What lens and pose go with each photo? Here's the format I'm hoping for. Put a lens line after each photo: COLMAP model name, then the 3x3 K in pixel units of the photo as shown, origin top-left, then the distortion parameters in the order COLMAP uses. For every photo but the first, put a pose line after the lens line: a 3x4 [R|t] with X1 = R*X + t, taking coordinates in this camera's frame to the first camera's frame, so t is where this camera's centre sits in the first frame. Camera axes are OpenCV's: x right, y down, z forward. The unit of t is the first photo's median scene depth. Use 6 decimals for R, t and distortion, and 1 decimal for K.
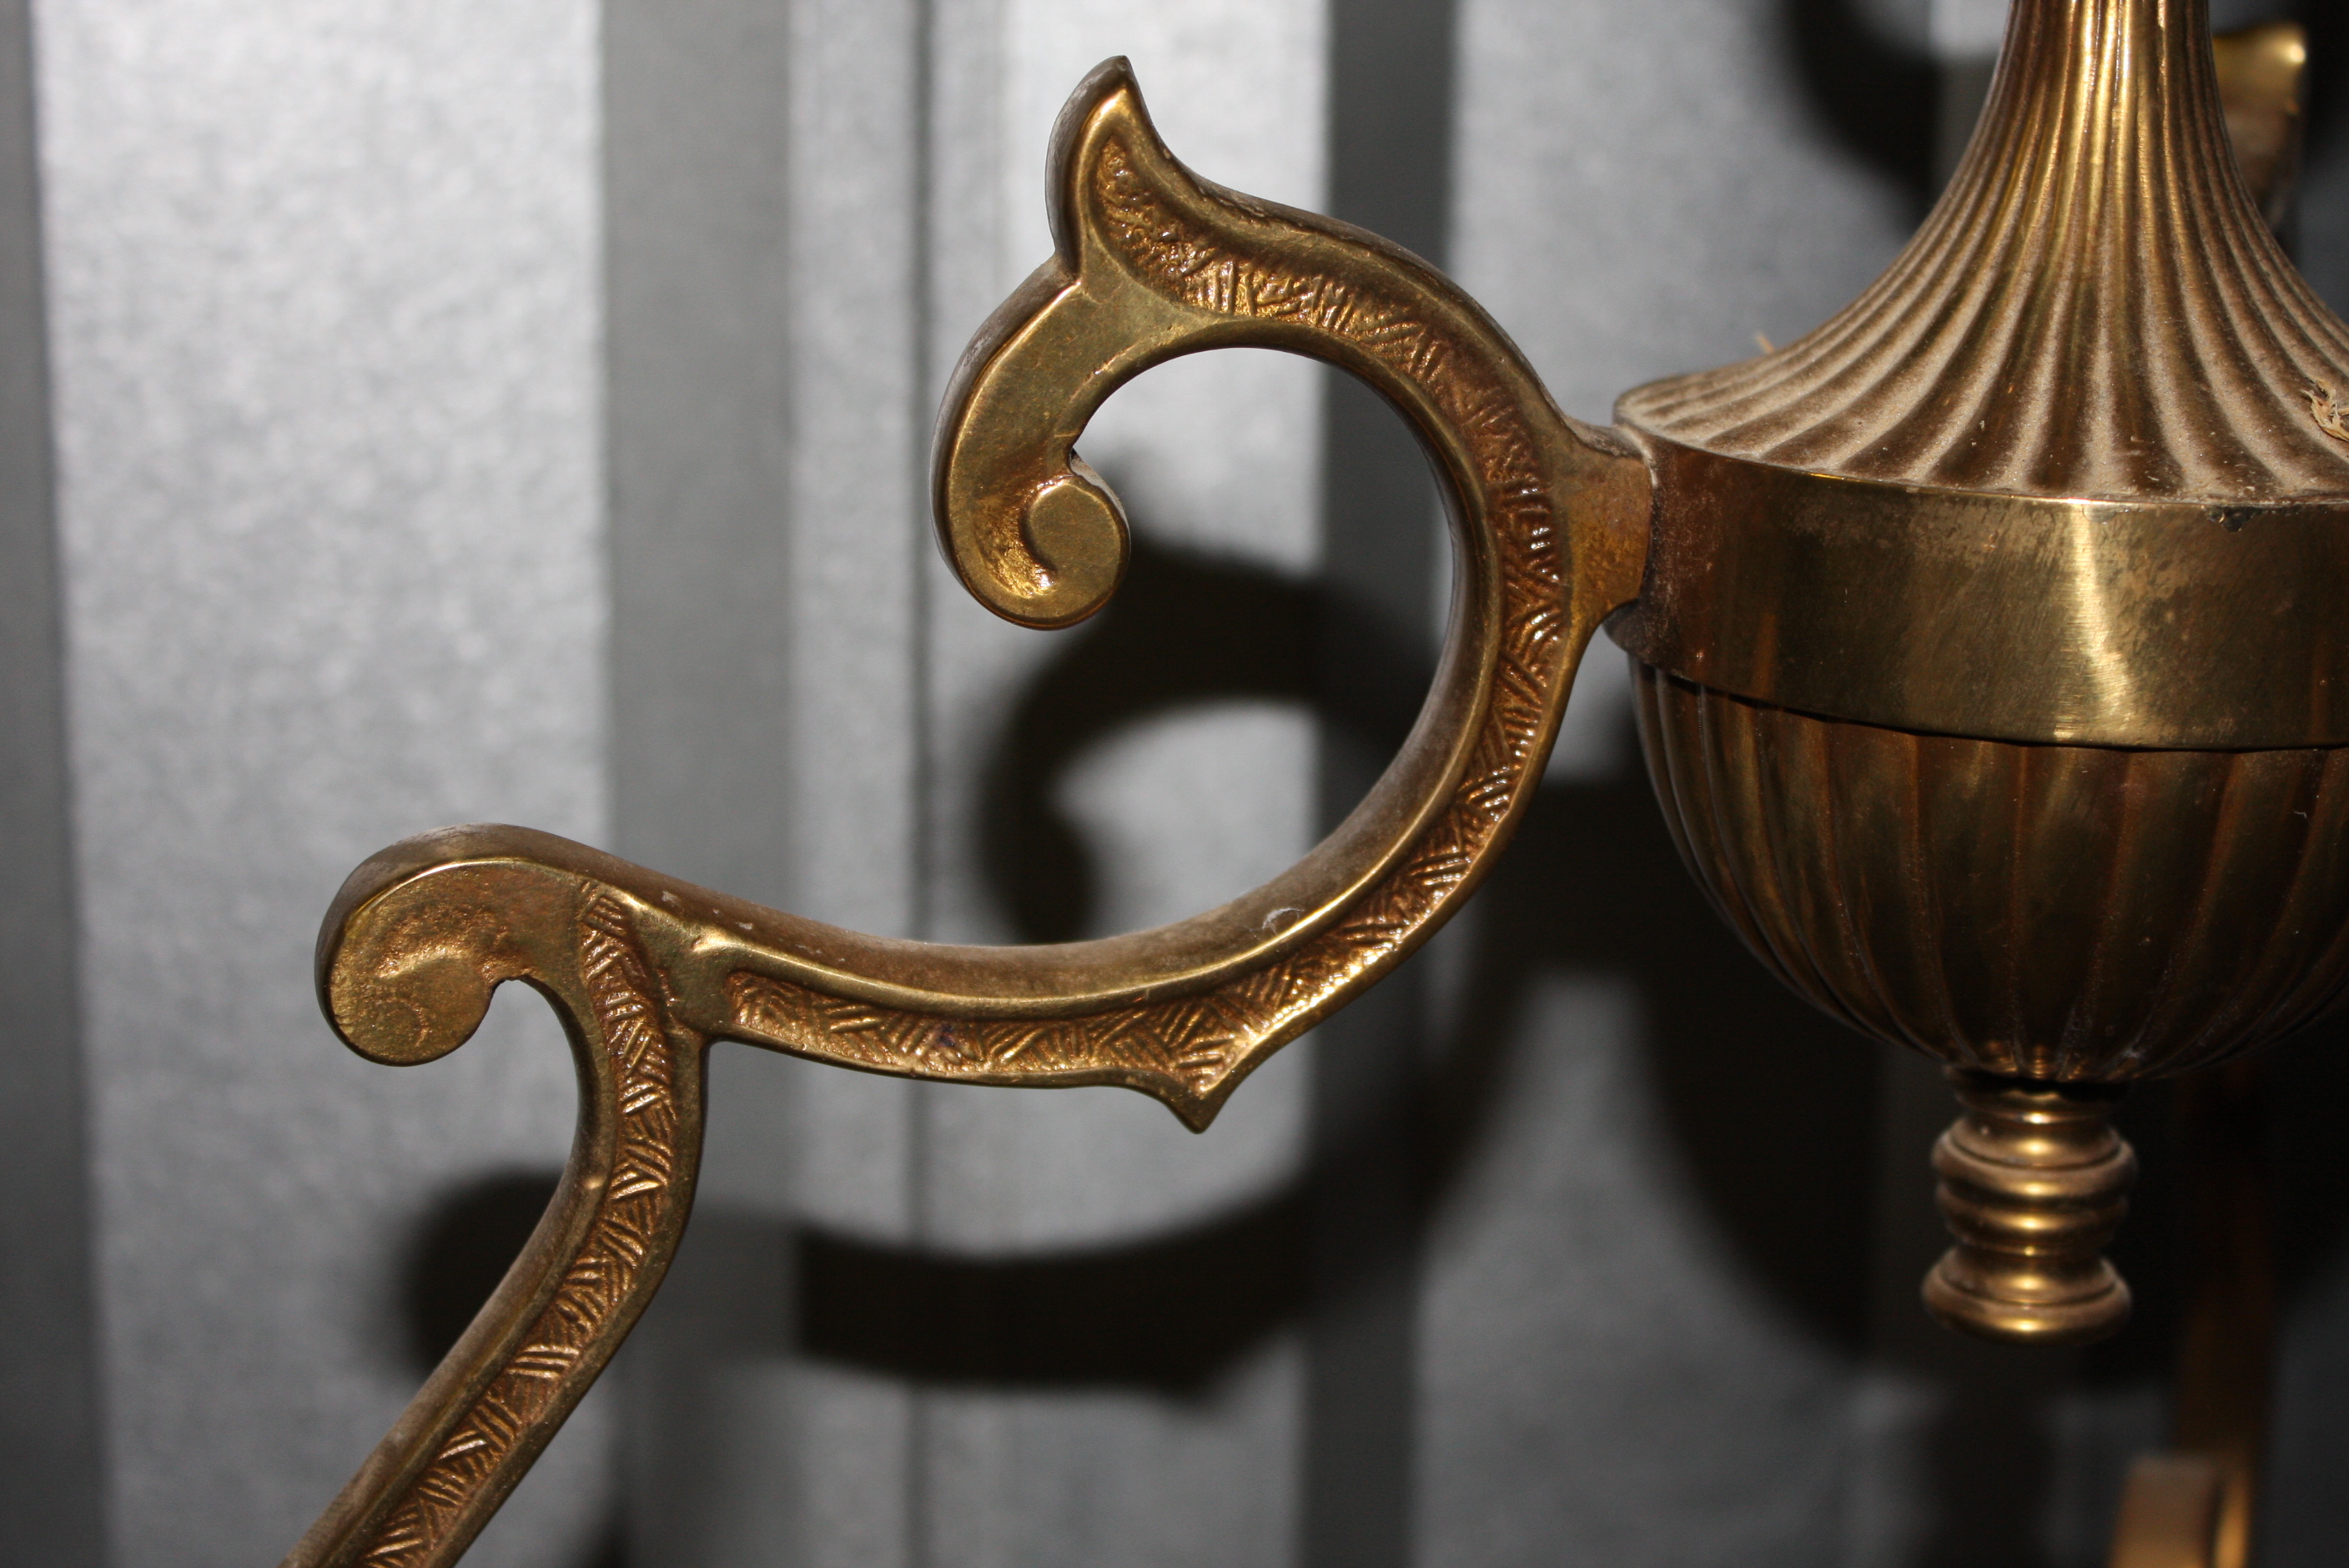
lens RADIAL K [[4210.1, 0, 1344.5], [0, 4210.1, 783.8], [0, 0, 1]] dist [0.000884, 0.093669]
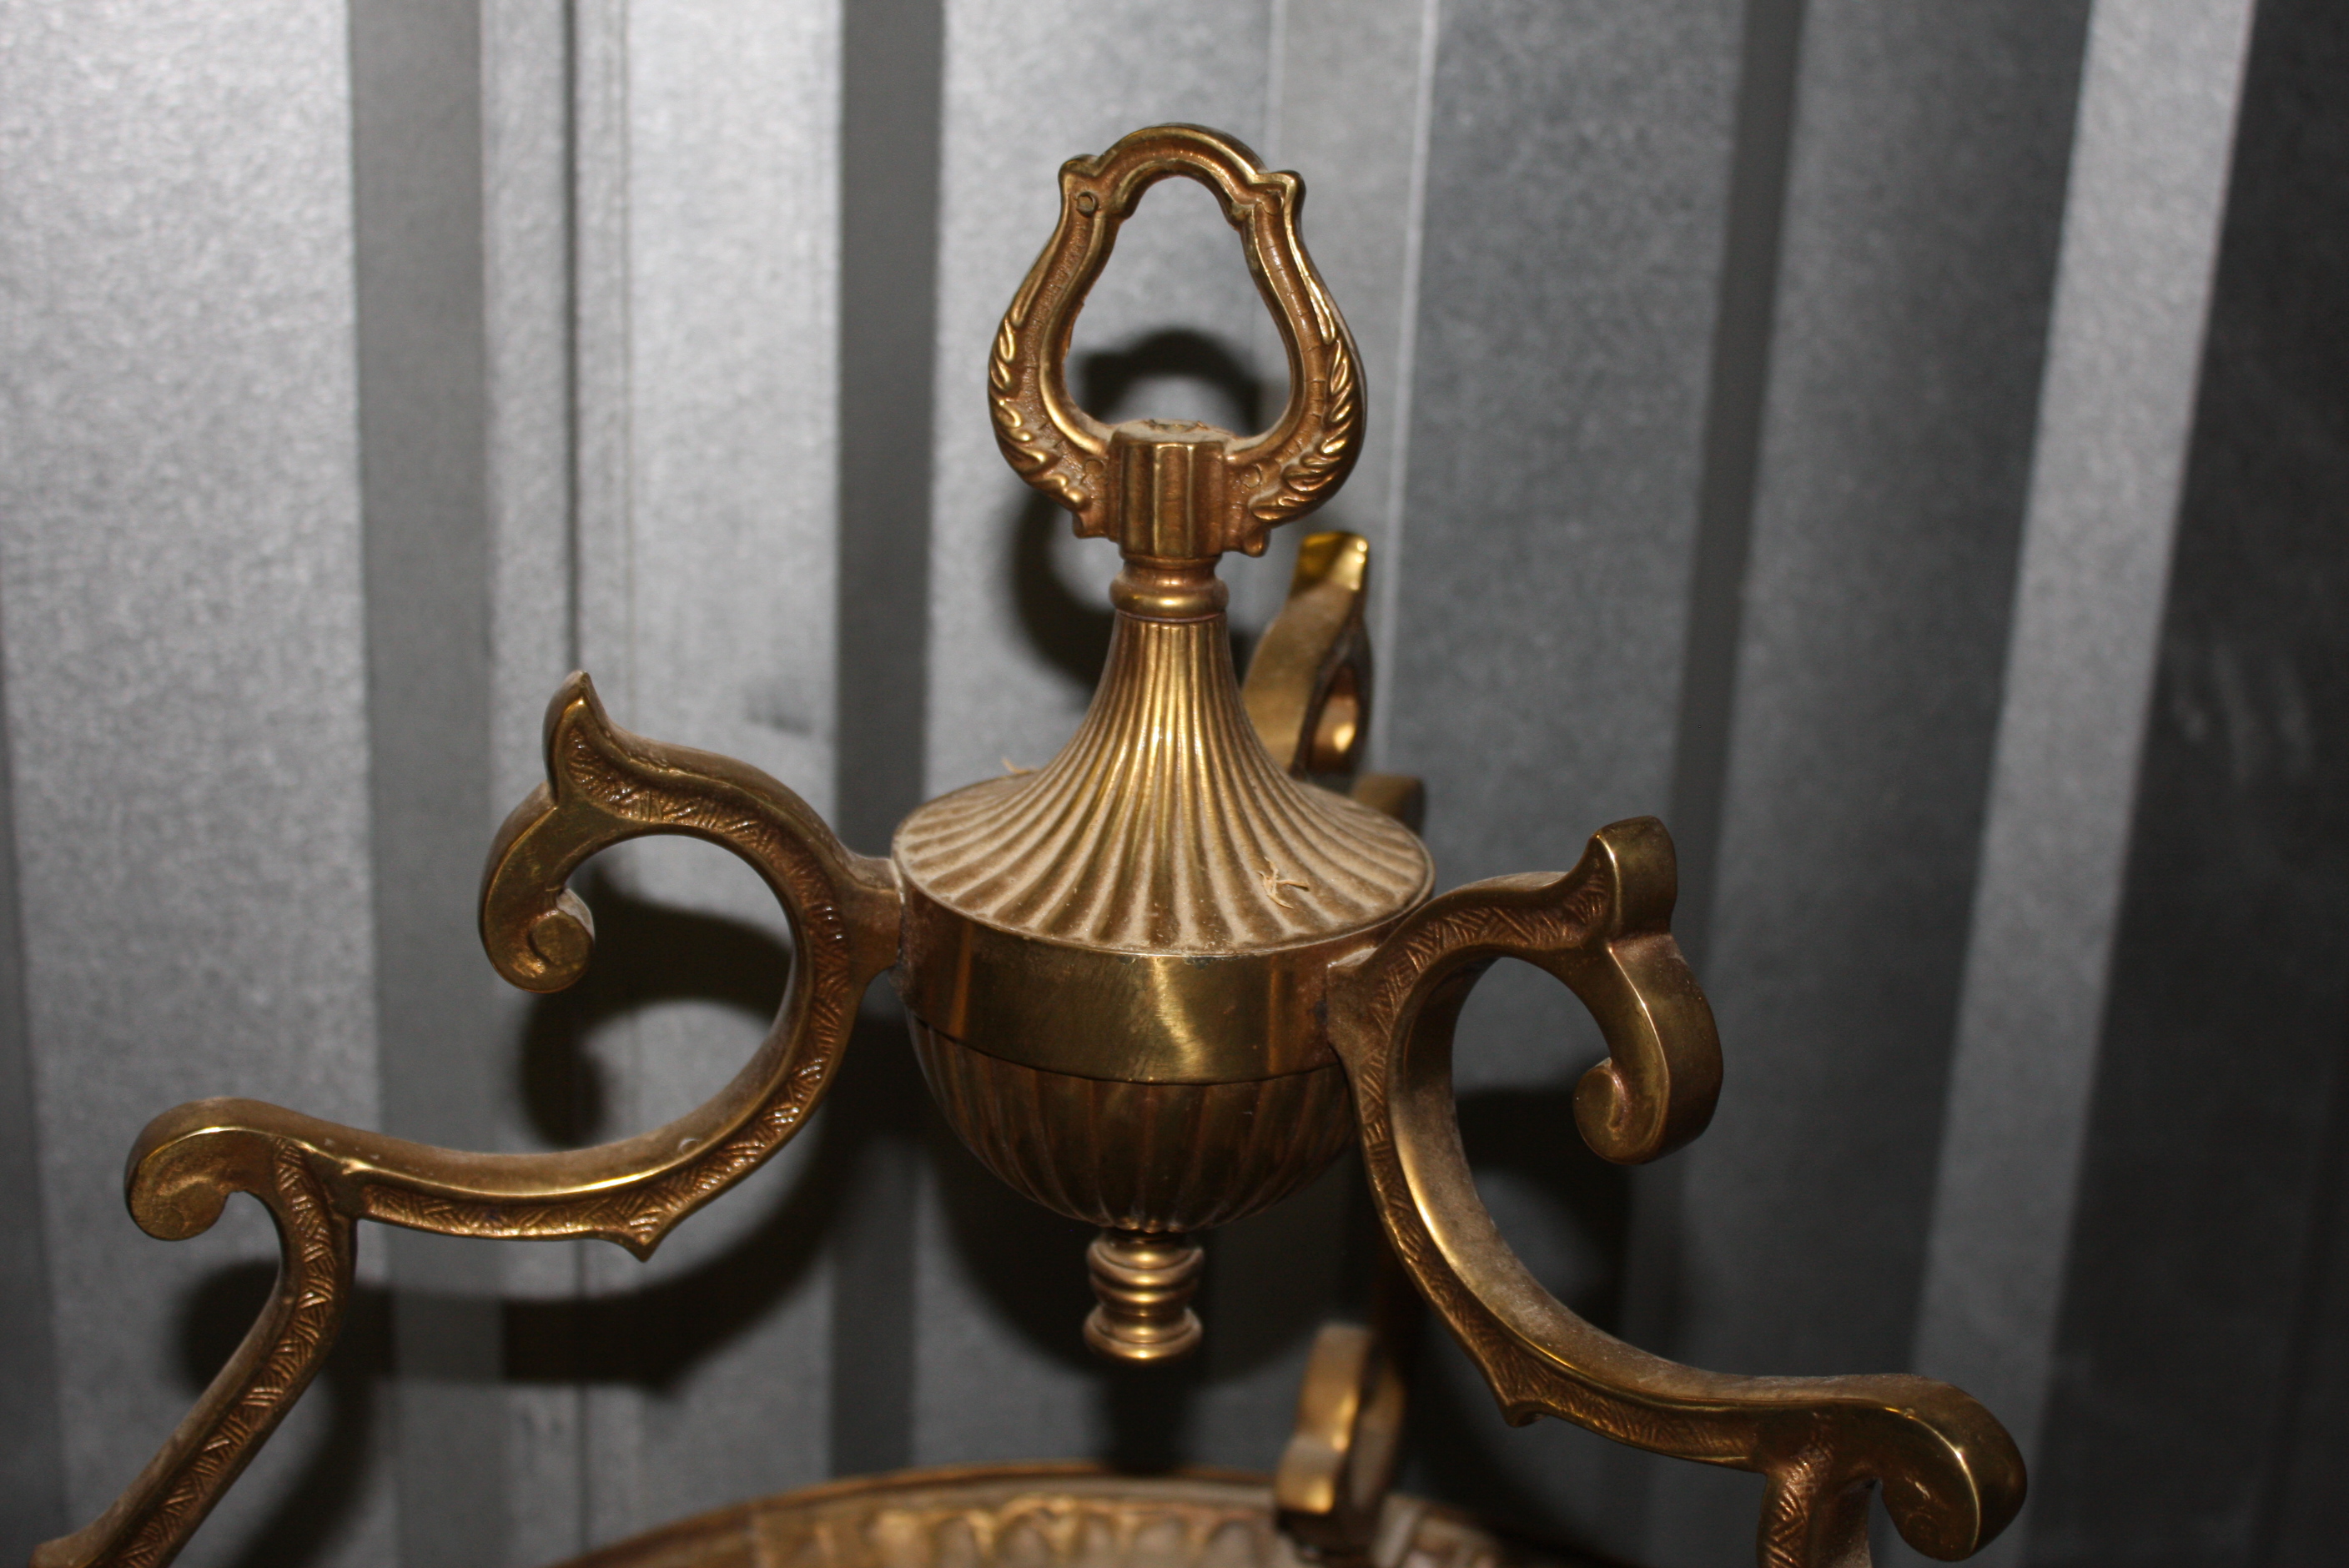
lens RADIAL K [[3299.6, 0, 1174.5], [0, 3299.6, 784.0], [0, 0, 1]] dist [-0.016829, 0.065841]
pose [[0.999519, 0.009884, 0.029405, 0.144810], [-0.011989, 0.997311, 0.072303, -0.218906], [-0.028611, -0.072620, 0.996949, -0.353429]]
